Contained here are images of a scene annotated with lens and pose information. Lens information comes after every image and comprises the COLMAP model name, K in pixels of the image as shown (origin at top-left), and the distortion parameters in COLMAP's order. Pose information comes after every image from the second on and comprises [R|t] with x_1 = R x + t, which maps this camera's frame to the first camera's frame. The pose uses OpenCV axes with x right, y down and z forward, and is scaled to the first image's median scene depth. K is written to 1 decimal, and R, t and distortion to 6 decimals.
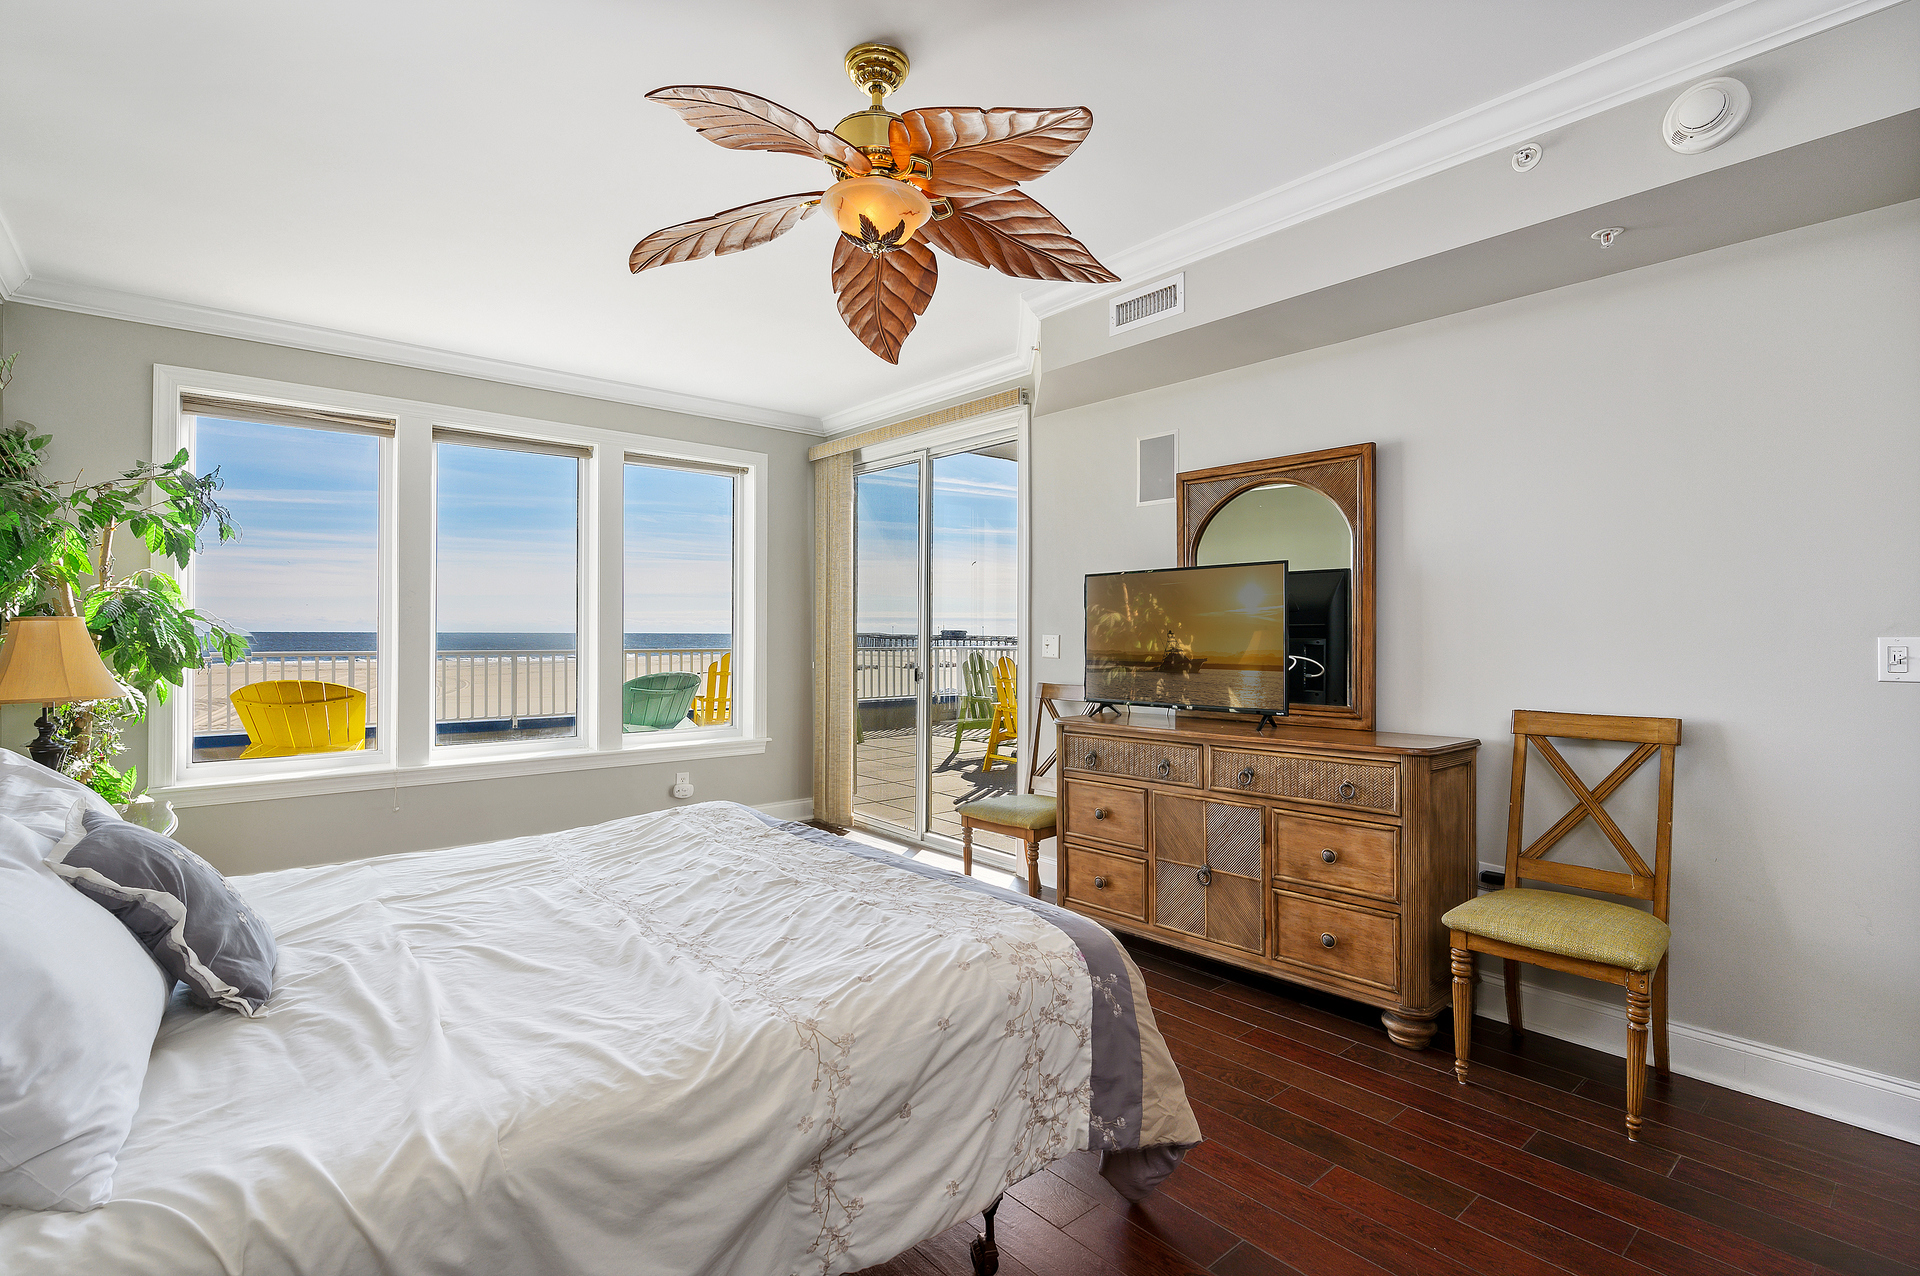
lens RADIAL K [[895.6, 0, 969.8], [0, 895.6, 631.2], [0, 0, 1]] dist [-0.003596, -0.000150]
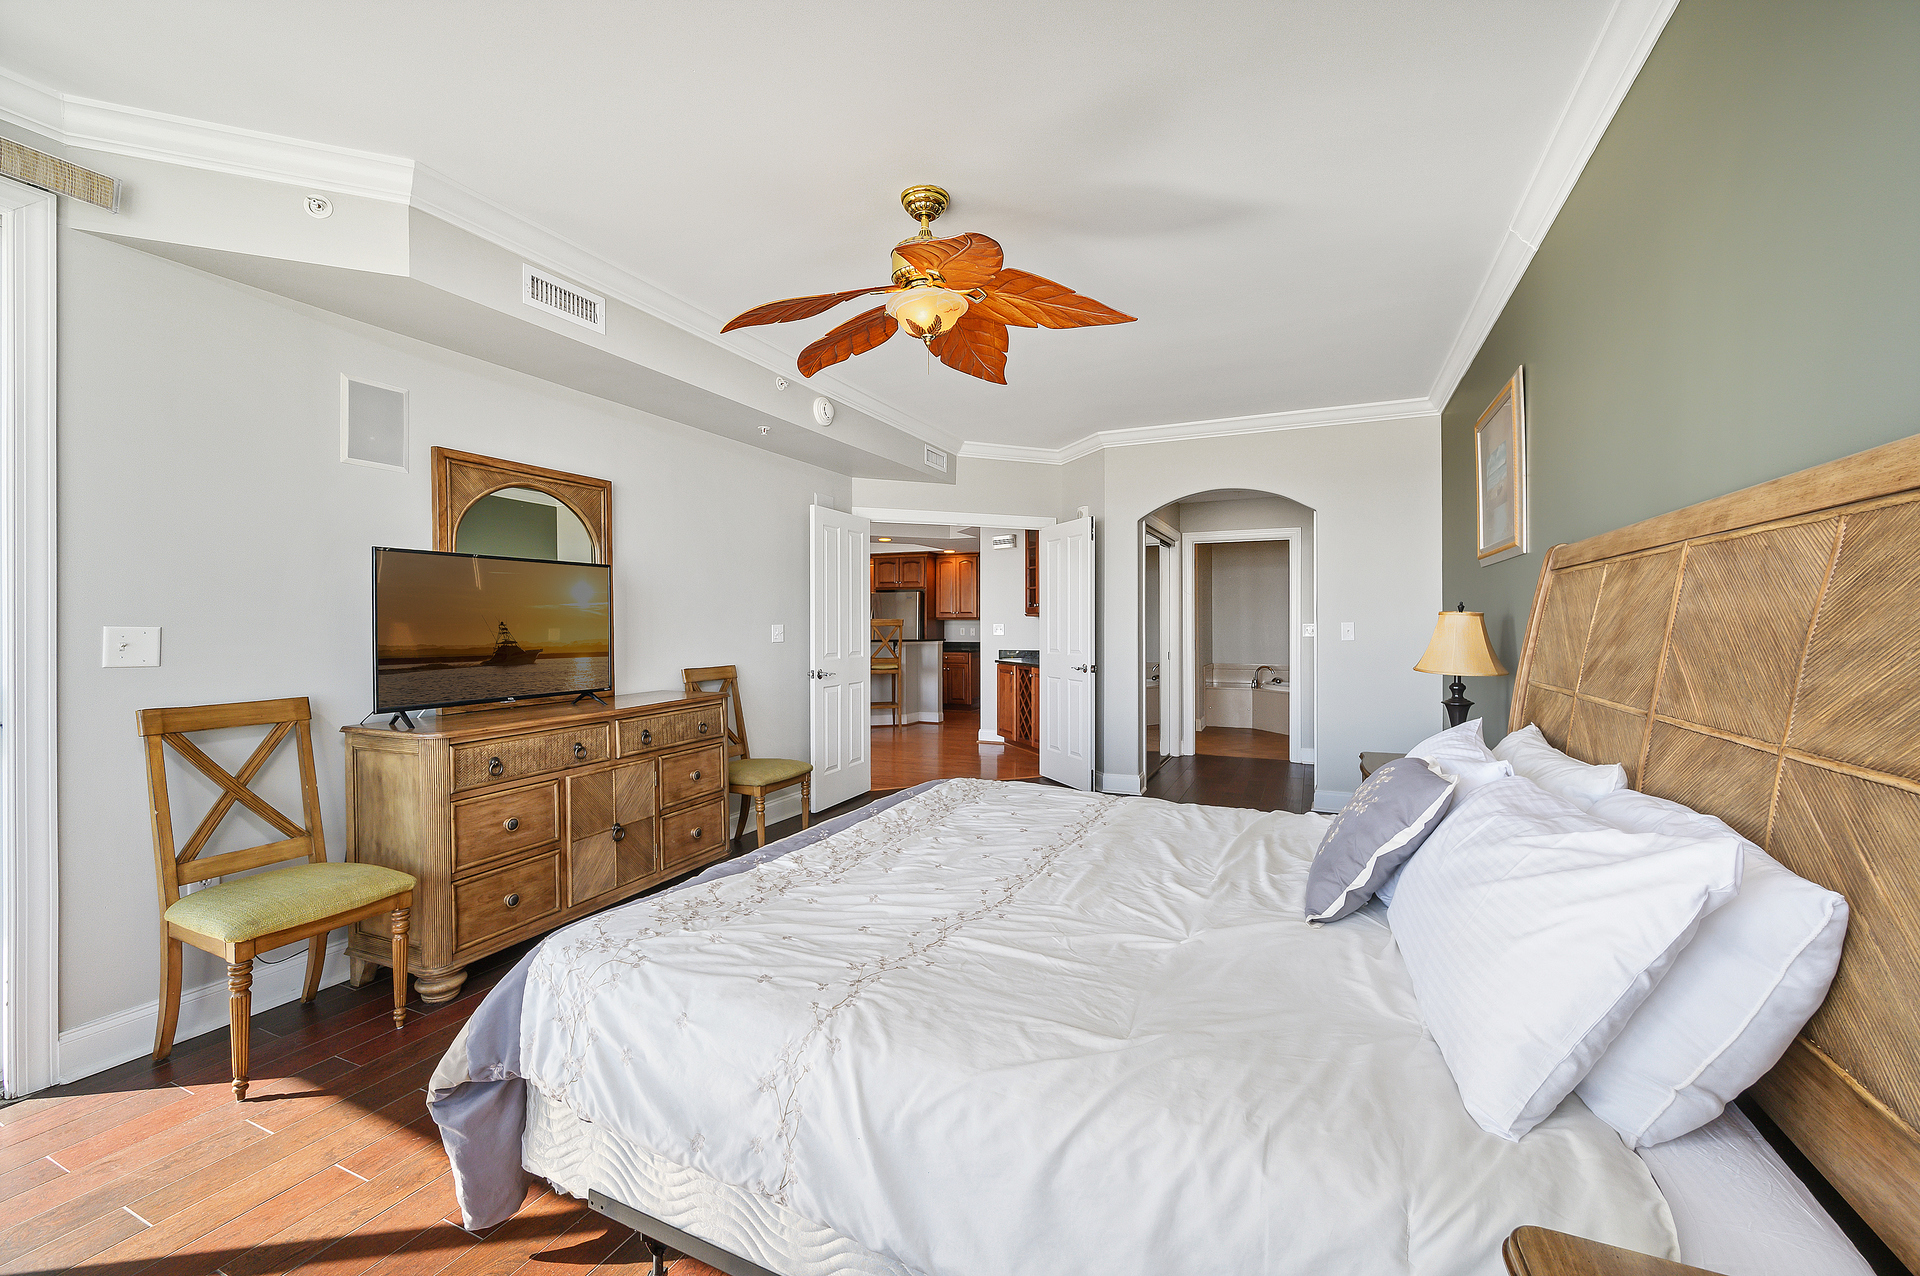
lens RADIAL K [[769.2, 0, 963.1], [0, 769.2, 631.4], [0, 0, 1]] dist [-0.000533, -0.000116]
pose [[-0.411560, -0.009672, 0.911331, -0.881539], [-0.000321, 0.999945, 0.010468, 0.001377], [-0.911383, 0.004015, -0.411541, 1.066346]]
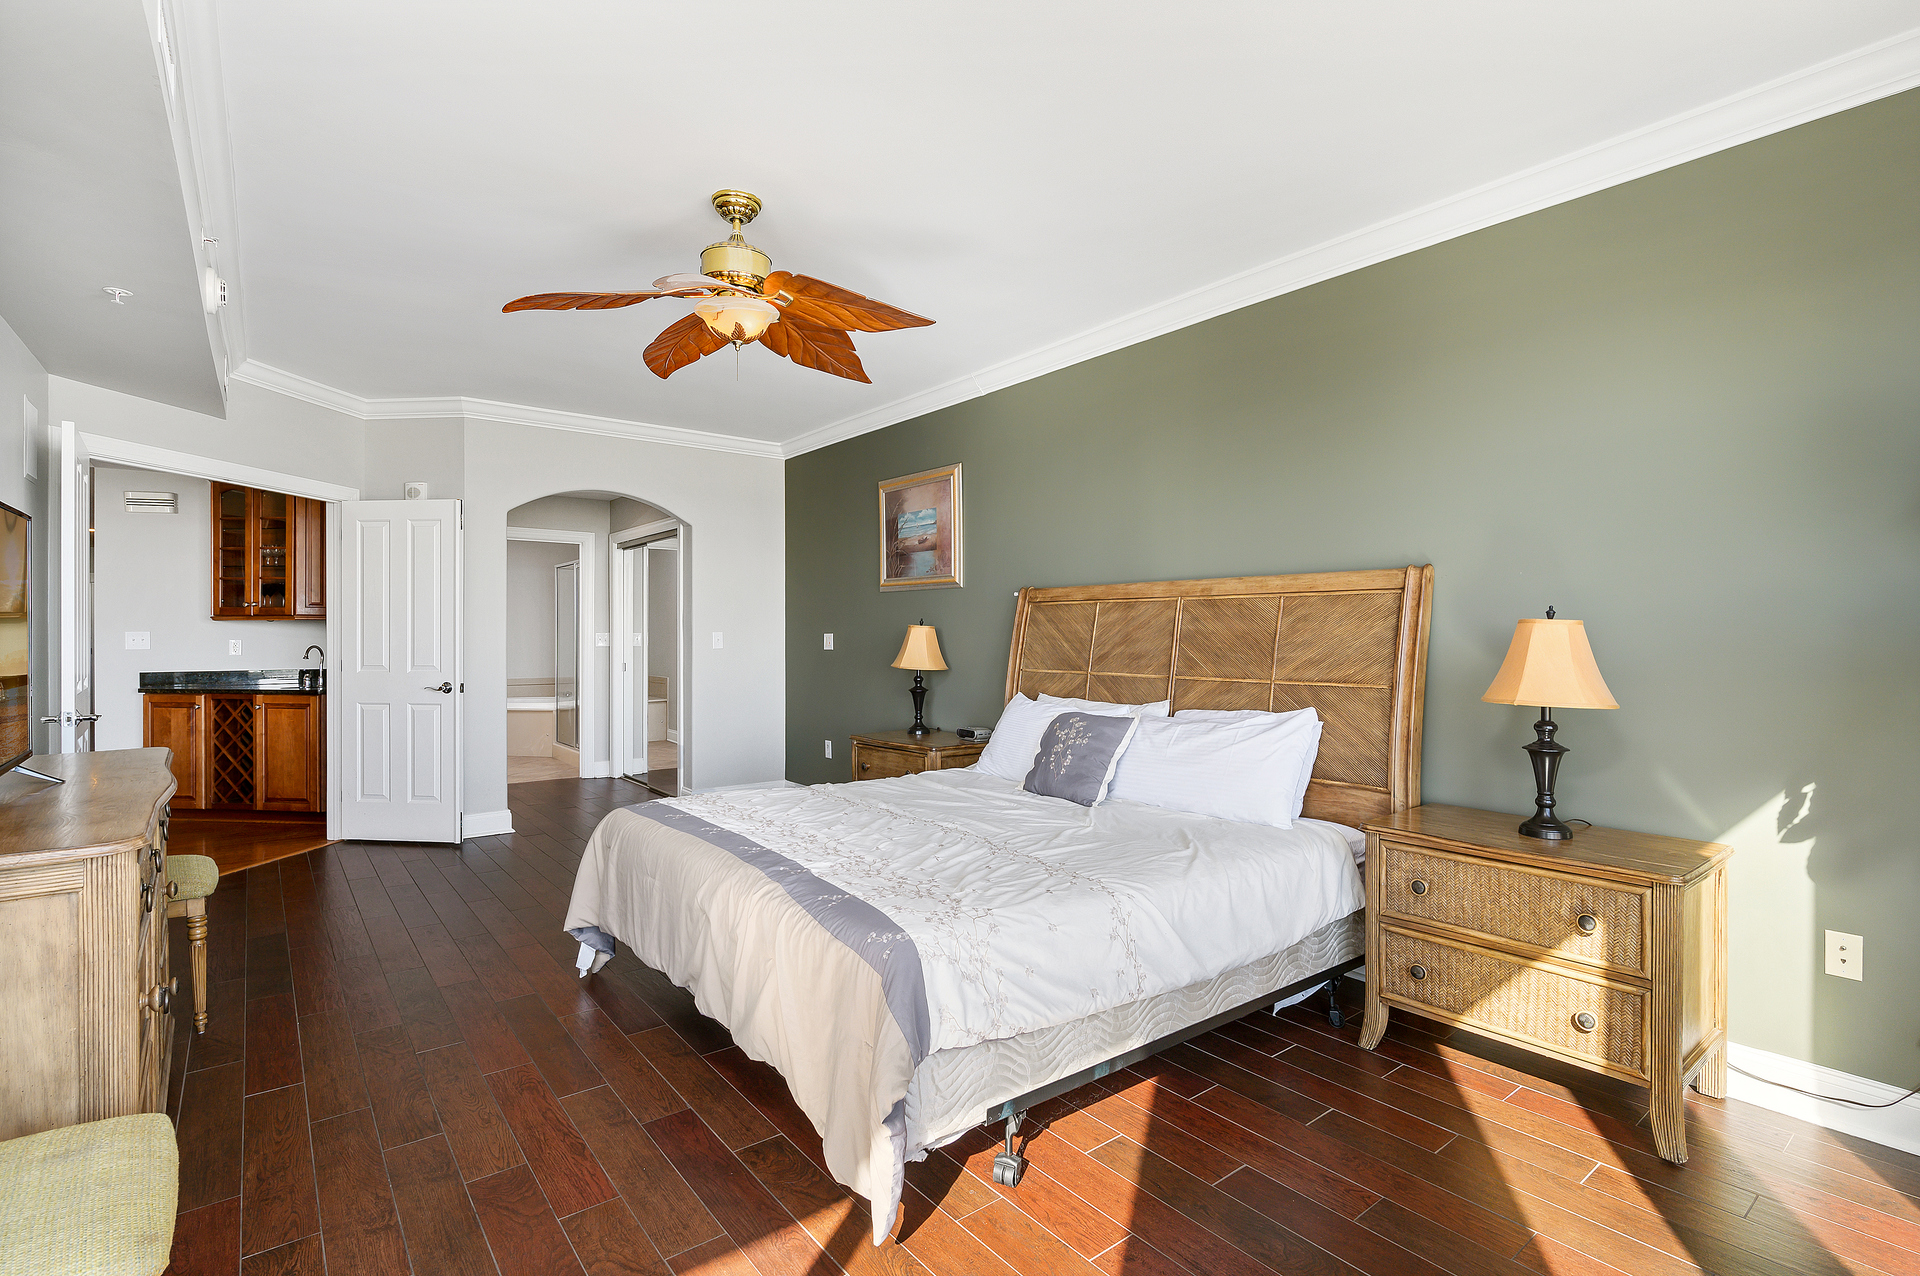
lens RADIAL K [[895.6, 0, 969.8], [0, 895.6, 631.2], [0, 0, 1]] dist [-0.003596, -0.000150]
pose [[-0.998854, -0.003693, 0.047710, -0.385181], [-0.003904, 0.999983, -0.004318, 0.003132], [-0.047694, -0.004499, -0.998852, 1.726357]]
